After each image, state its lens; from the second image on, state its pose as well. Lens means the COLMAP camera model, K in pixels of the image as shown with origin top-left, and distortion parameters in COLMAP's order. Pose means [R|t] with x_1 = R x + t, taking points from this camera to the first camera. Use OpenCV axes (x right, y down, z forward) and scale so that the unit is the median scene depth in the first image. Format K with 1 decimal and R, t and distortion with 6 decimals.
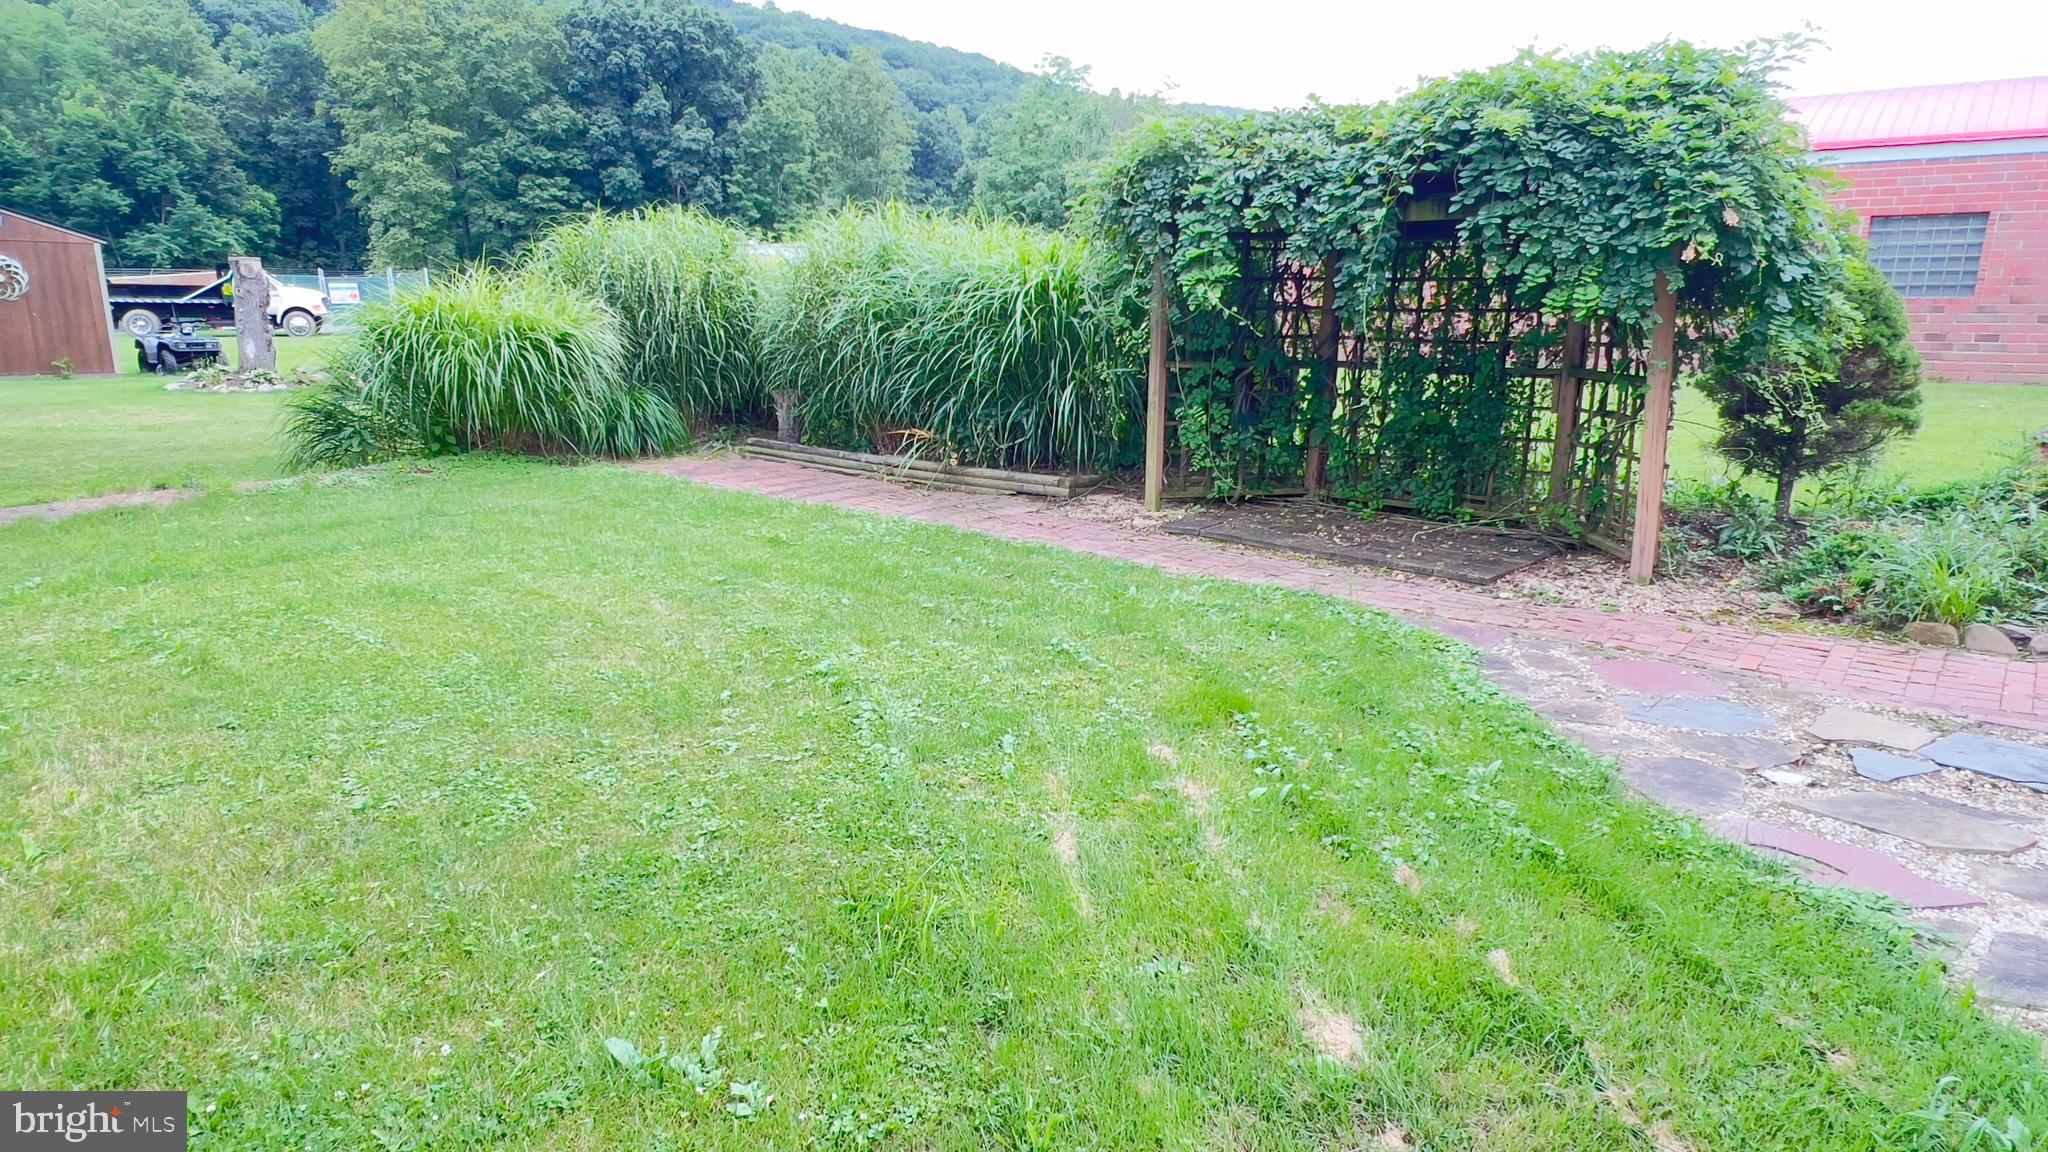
lens RADIAL K [[1187.6, 0, 1008.1], [0, 1187.6, 581.2], [0, 0, 1]] dist [-0.000449, -0.000531]
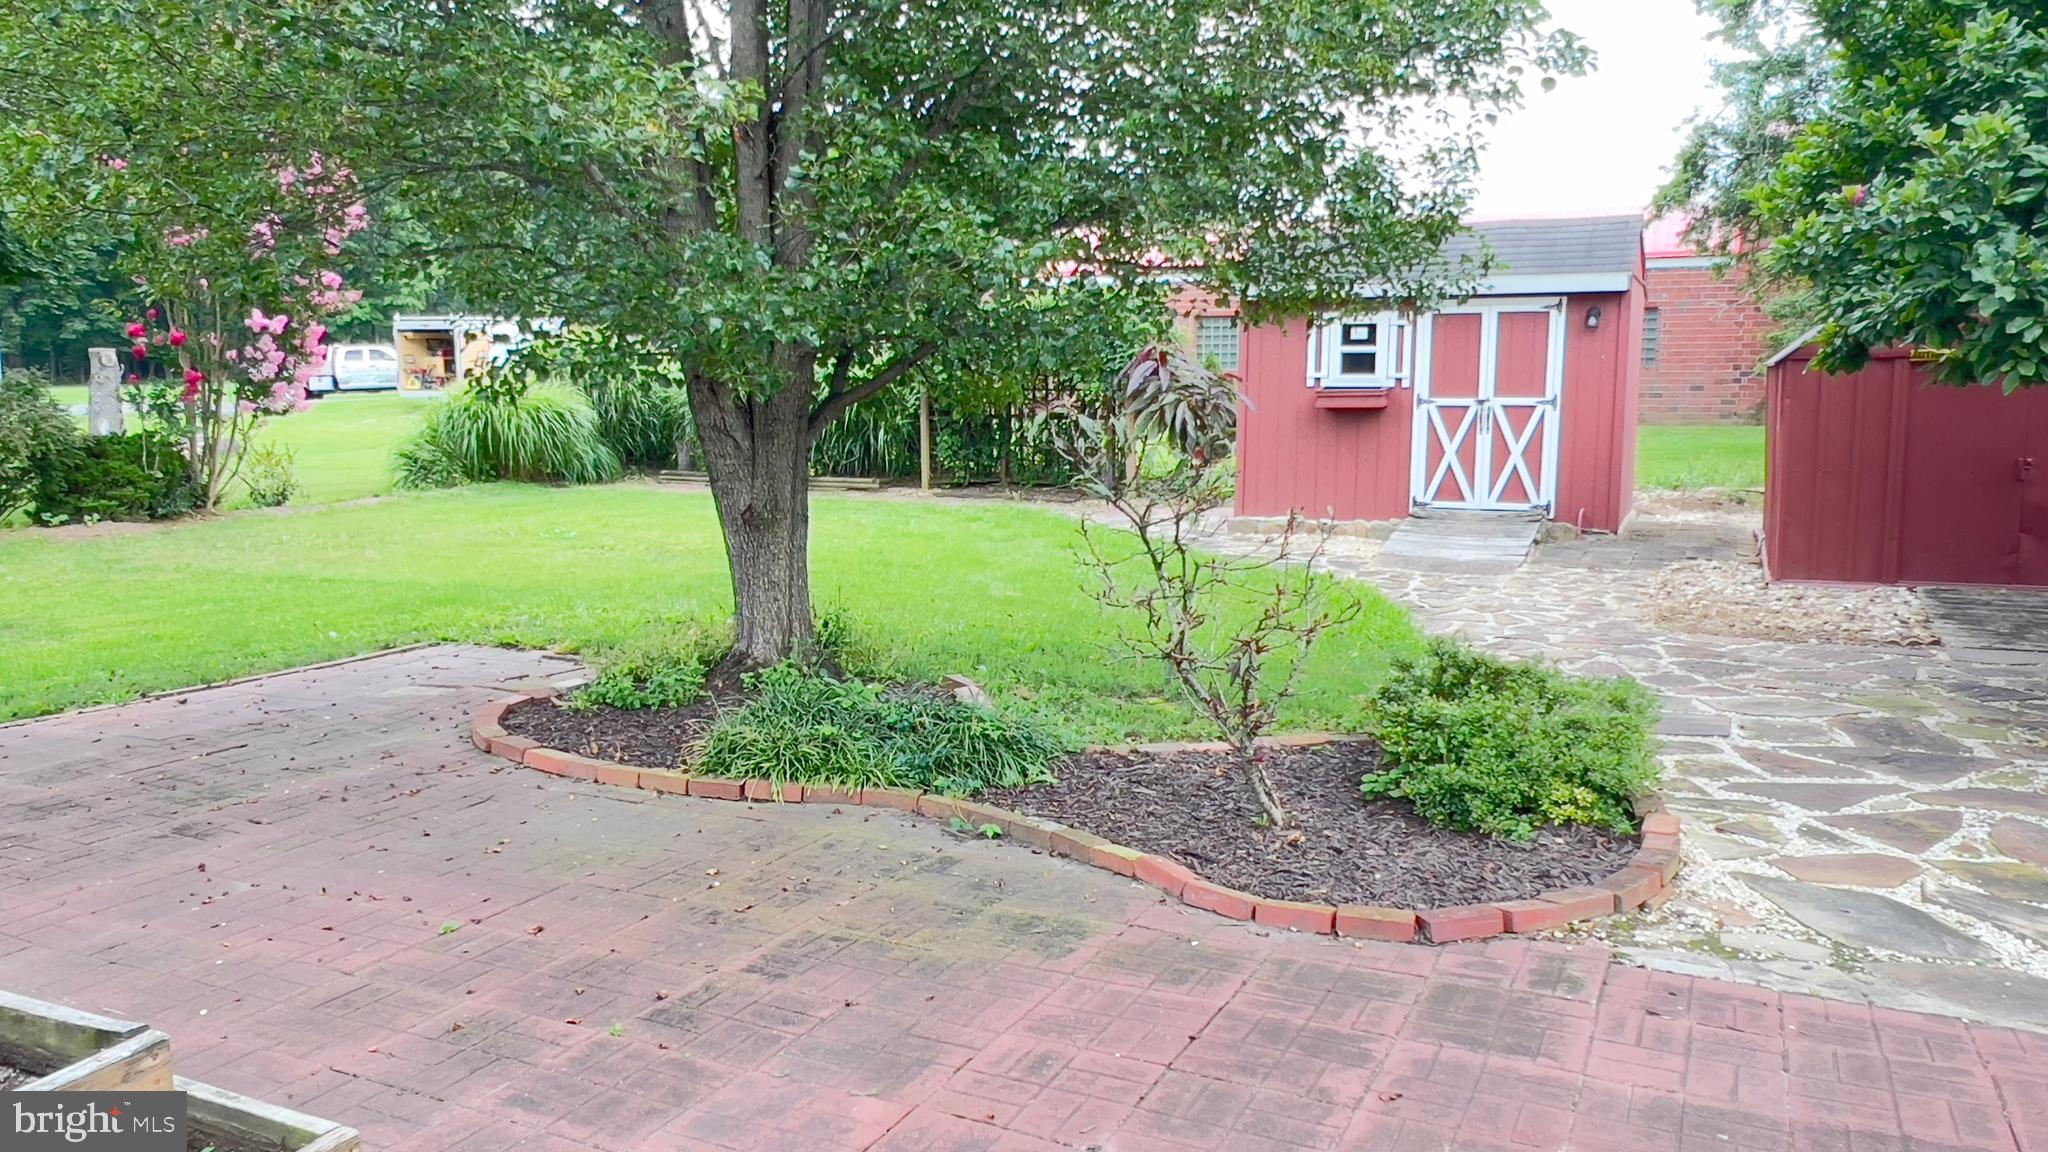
lens RADIAL K [[1533.3, 0, 1004.7], [0, 1533.3, 595.4], [0, 0, 1]] dist [0.002851, -0.004020]
pose [[0.972784, -0.043332, 0.227626, -0.388430], [0.061887, 0.995260, -0.075015, 0.359183], [-0.223297, 0.087060, 0.970855, -1.713771]]
